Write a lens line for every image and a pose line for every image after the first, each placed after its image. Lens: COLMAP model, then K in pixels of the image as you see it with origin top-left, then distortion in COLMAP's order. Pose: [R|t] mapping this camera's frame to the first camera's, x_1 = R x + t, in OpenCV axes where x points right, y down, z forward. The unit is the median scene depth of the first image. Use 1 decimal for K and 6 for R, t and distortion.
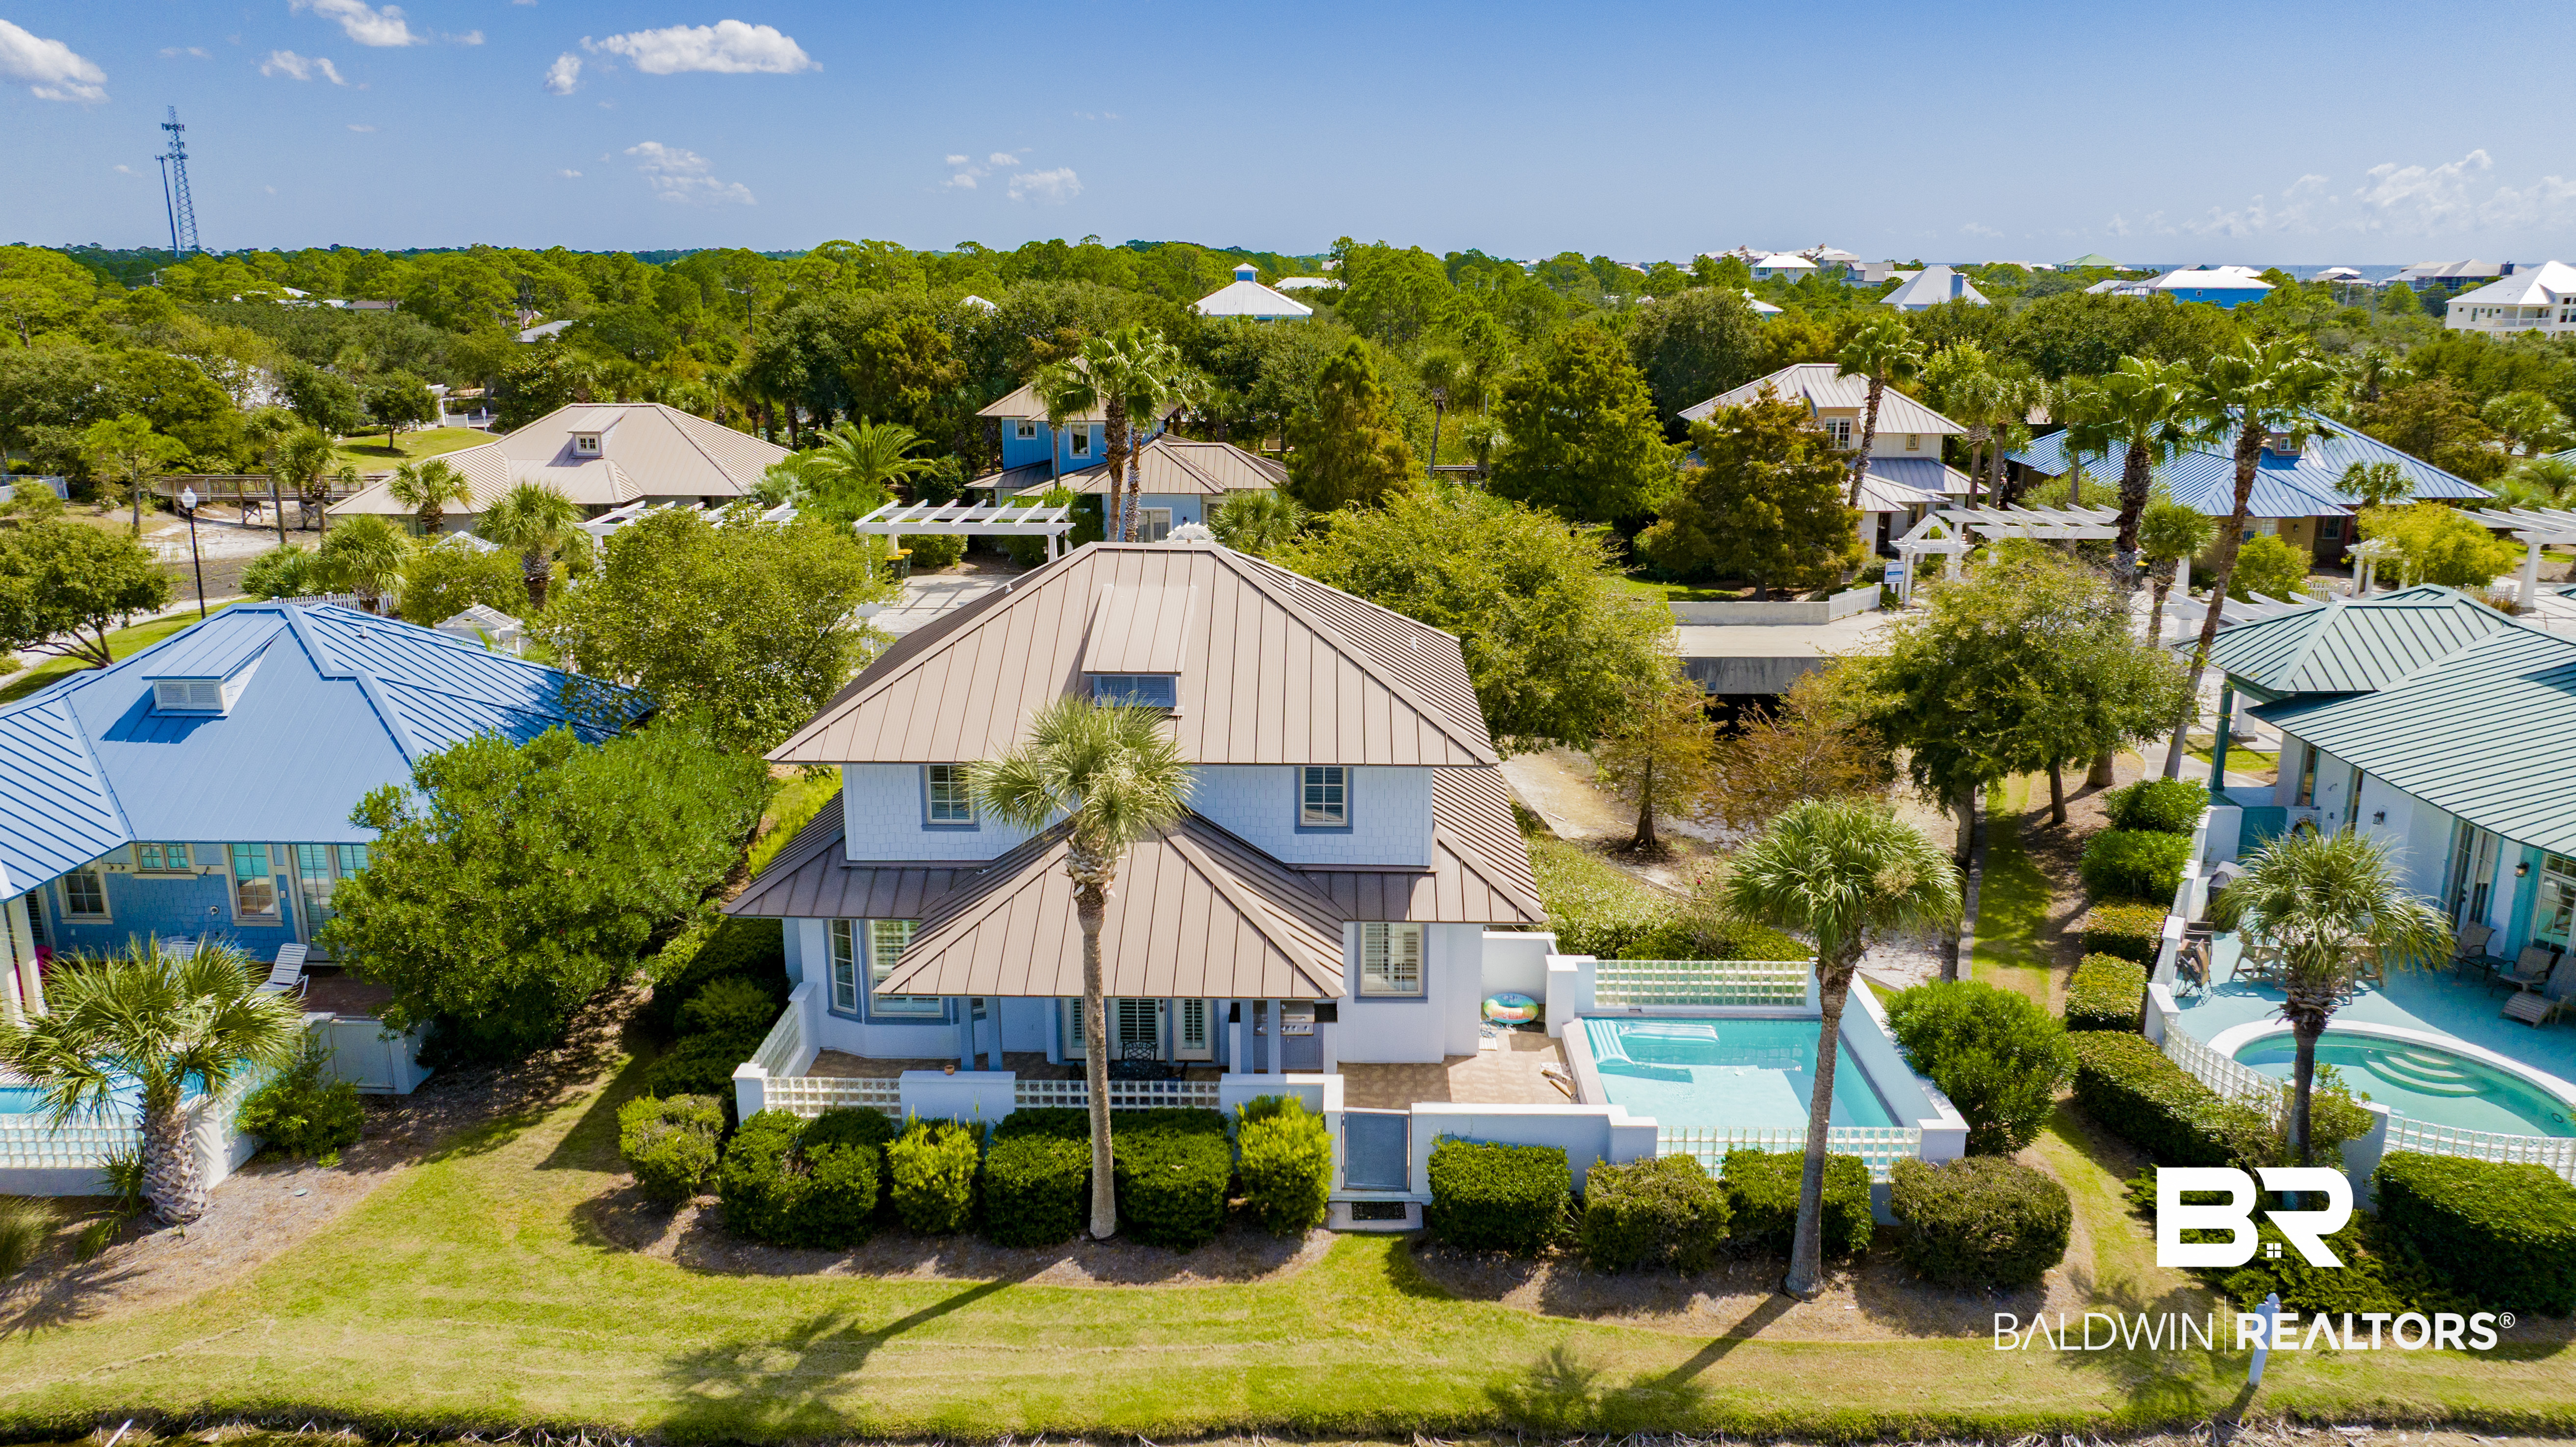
lens RADIAL K [[1842.2, 0, 1300.6], [0, 1842.2, 690.4], [0, 0, 1]] dist [-0.017159, 0.004183]
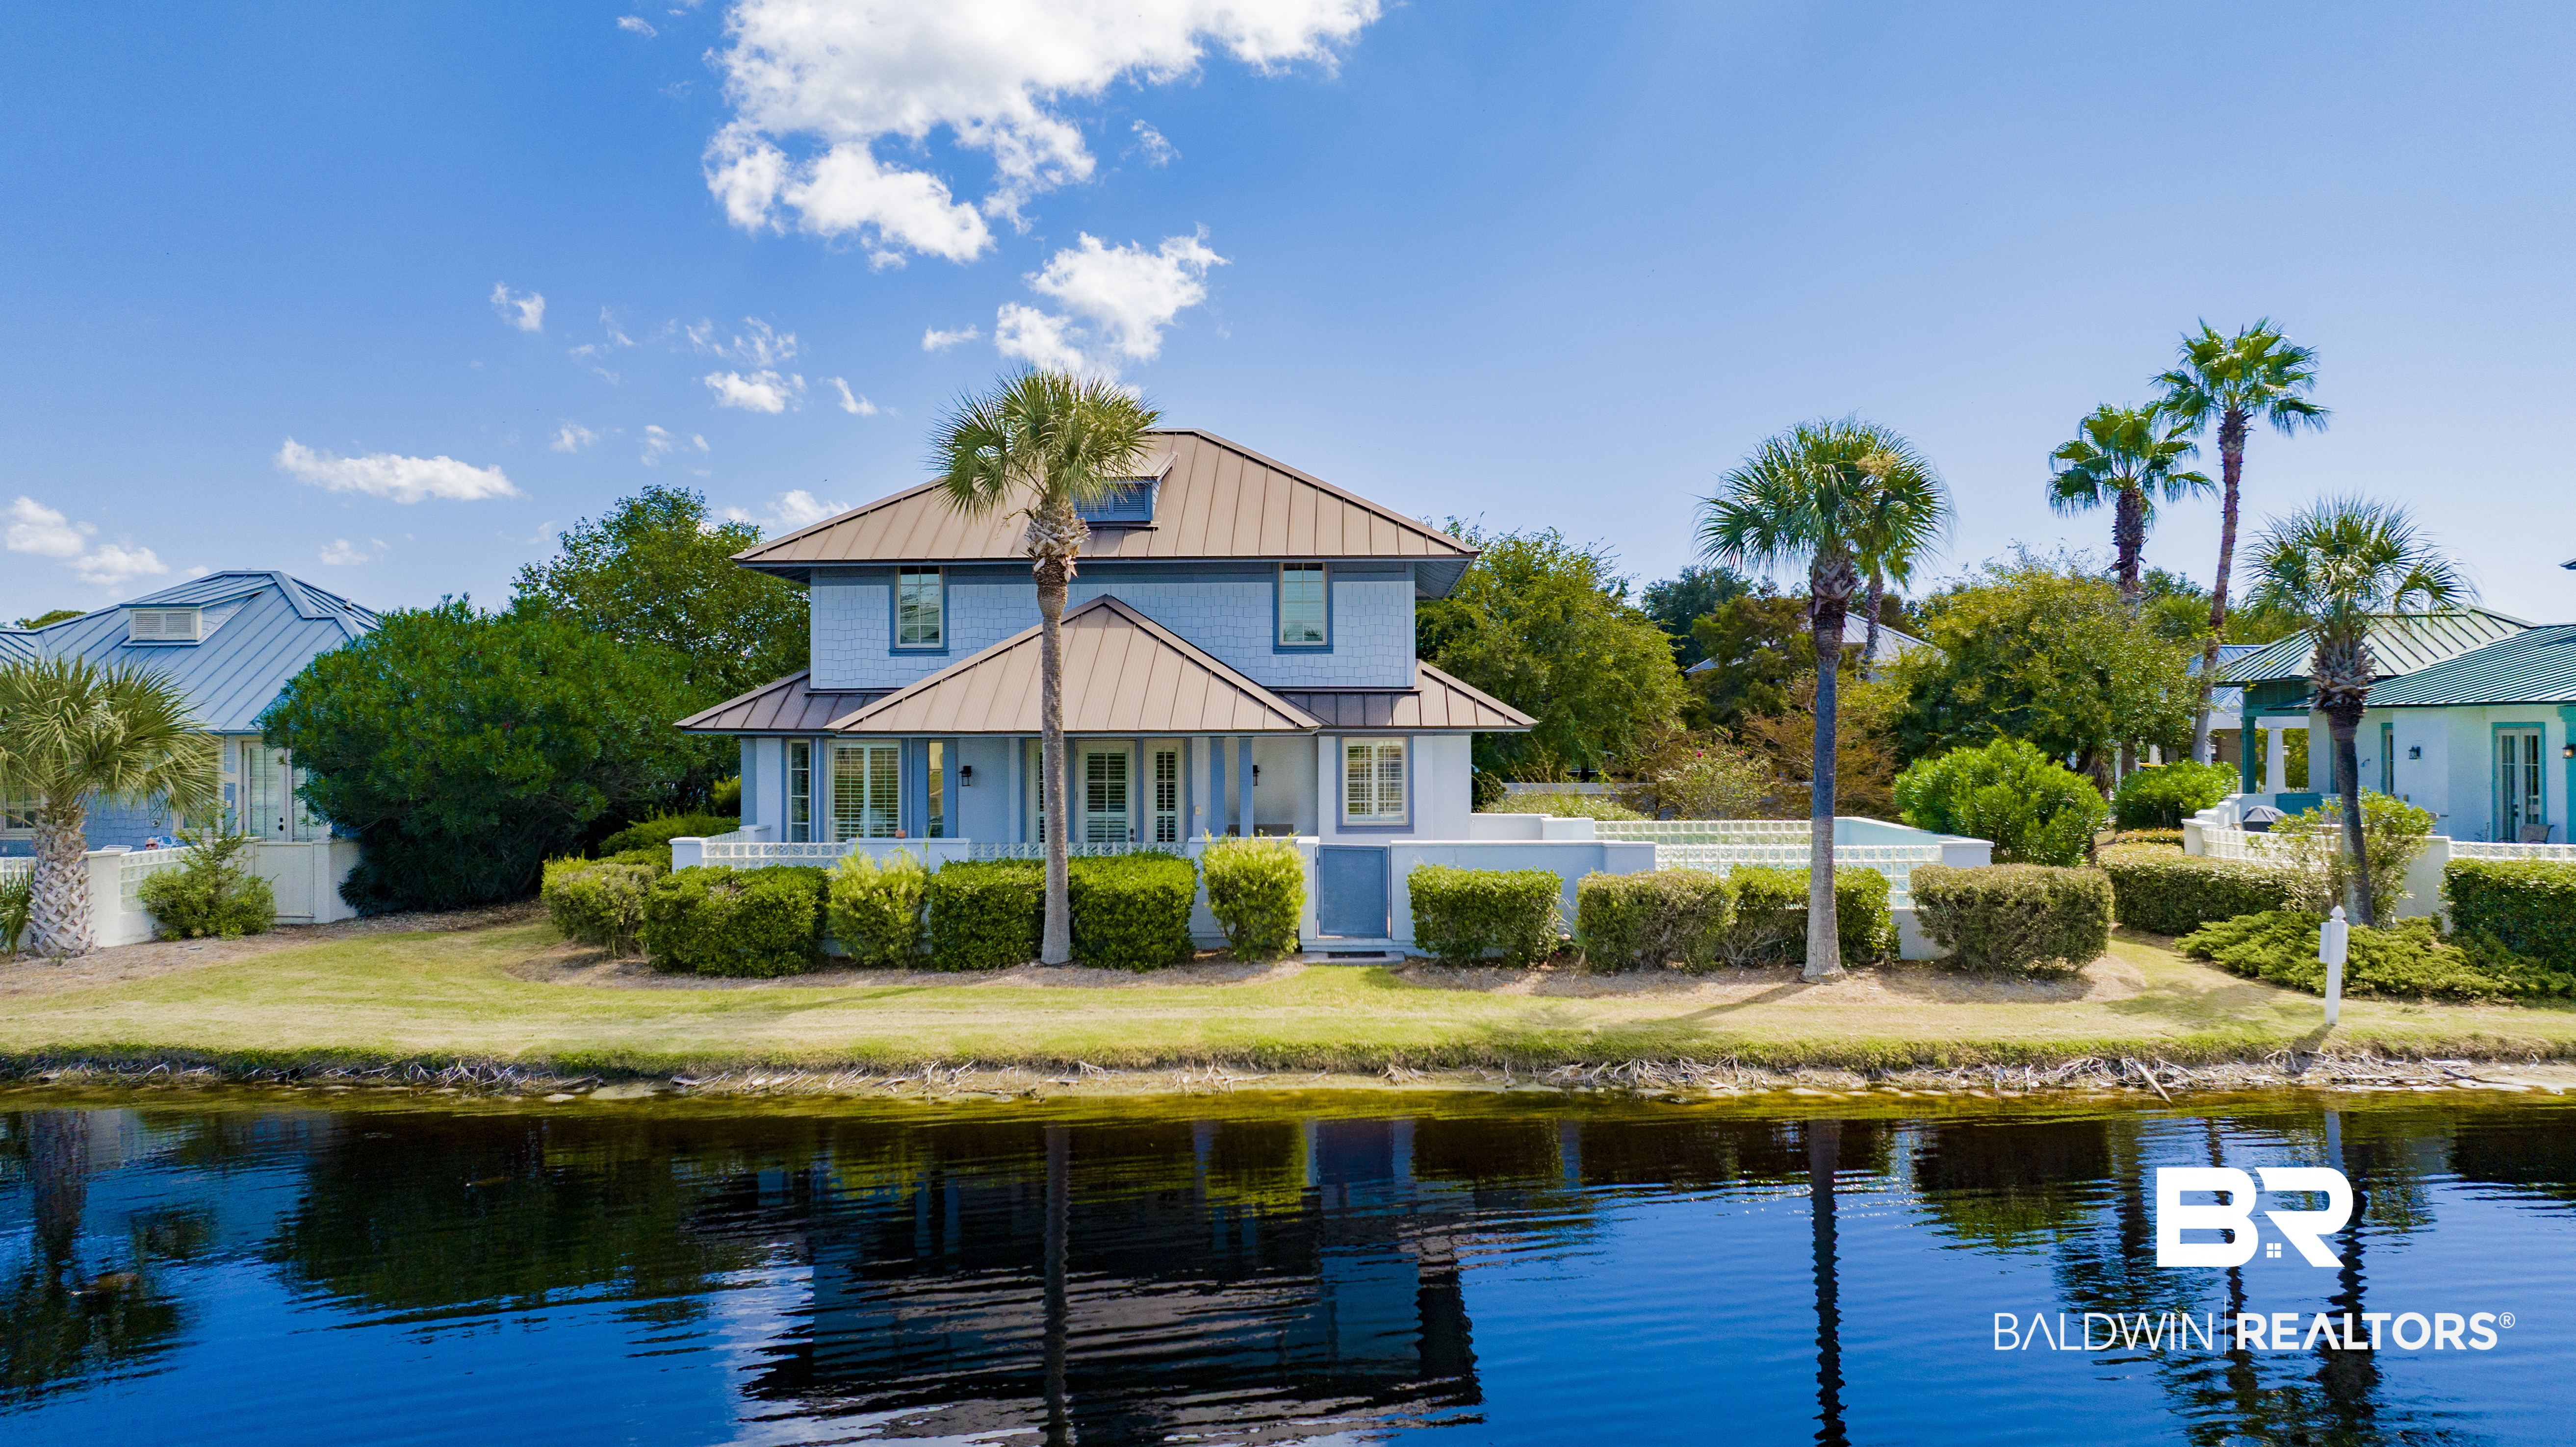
lens RADIAL K [[1842.2, 0, 1300.6], [0, 1842.2, 690.4], [0, 0, 1]] dist [-0.017159, 0.004183]
pose [[0.999909, -0.005940, -0.012095, 0.026592], [0.002921, 0.971794, -0.235813, 0.377344], [0.013155, 0.235756, 0.971723, 0.076226]]
